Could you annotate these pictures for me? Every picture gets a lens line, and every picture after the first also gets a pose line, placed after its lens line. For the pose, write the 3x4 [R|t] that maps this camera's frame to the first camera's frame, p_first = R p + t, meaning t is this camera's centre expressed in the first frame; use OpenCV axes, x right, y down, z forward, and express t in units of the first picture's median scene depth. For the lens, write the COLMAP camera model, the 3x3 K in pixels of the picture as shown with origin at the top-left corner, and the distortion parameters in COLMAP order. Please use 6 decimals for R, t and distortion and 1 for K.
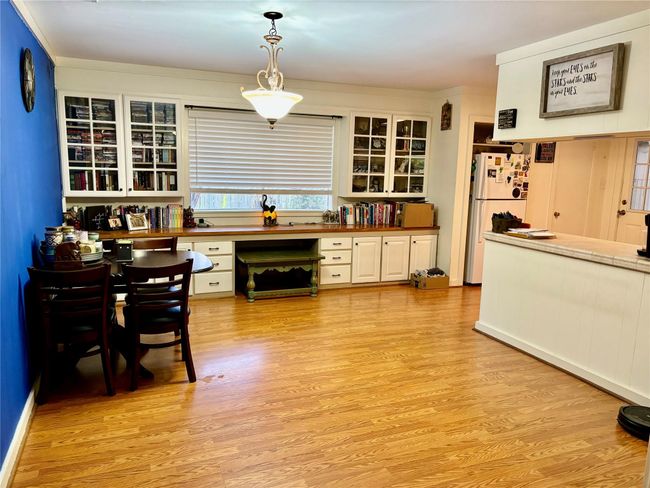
lens RADIAL K [[492.4, 0, 321.7], [0, 492.4, 248.3], [0, 0, 1]] dist [0.050491, -0.052738]
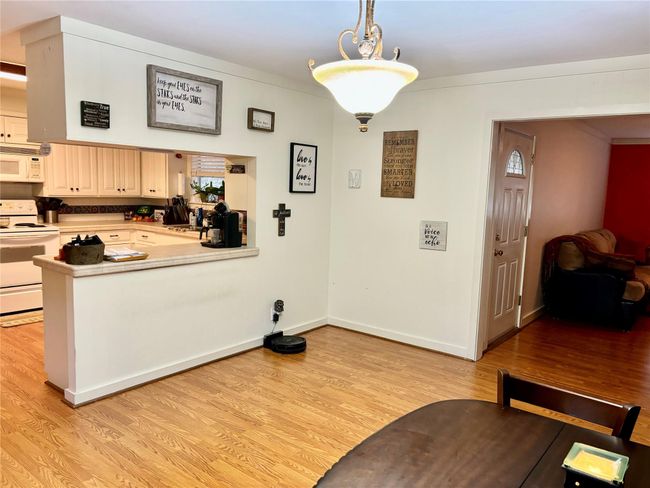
lens RADIAL K [[492.4, 0, 319.6], [0, 492.4, 247.4], [0, 0, 1]] dist [0.050491, -0.052738]
pose [[-0.486287, -0.147927, 0.861187, -0.328744], [0.095494, 0.970666, 0.220654, -0.134877], [-0.868566, 0.189540, -0.457896, 0.739983]]
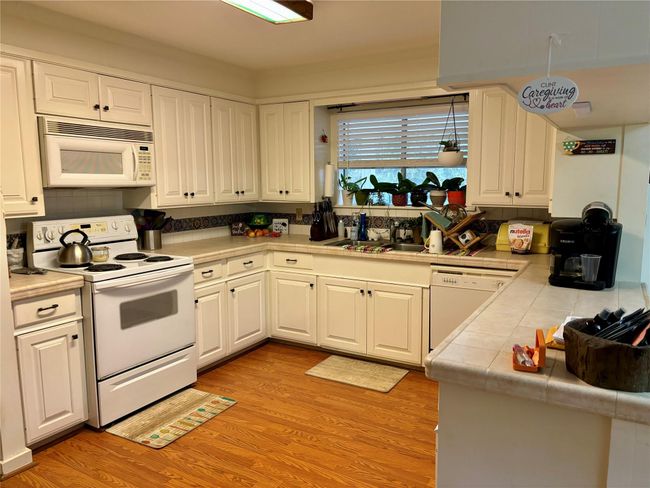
lens RADIAL K [[492.4, 0, 325.9], [0, 492.4, 243.9], [0, 0, 1]] dist [0.050491, -0.052738]
pose [[-0.605559, -0.123706, 0.786126, 0.163436], [0.118189, 0.962909, 0.242566, -0.147505], [-0.786975, 0.239799, -0.568478, 0.923202]]
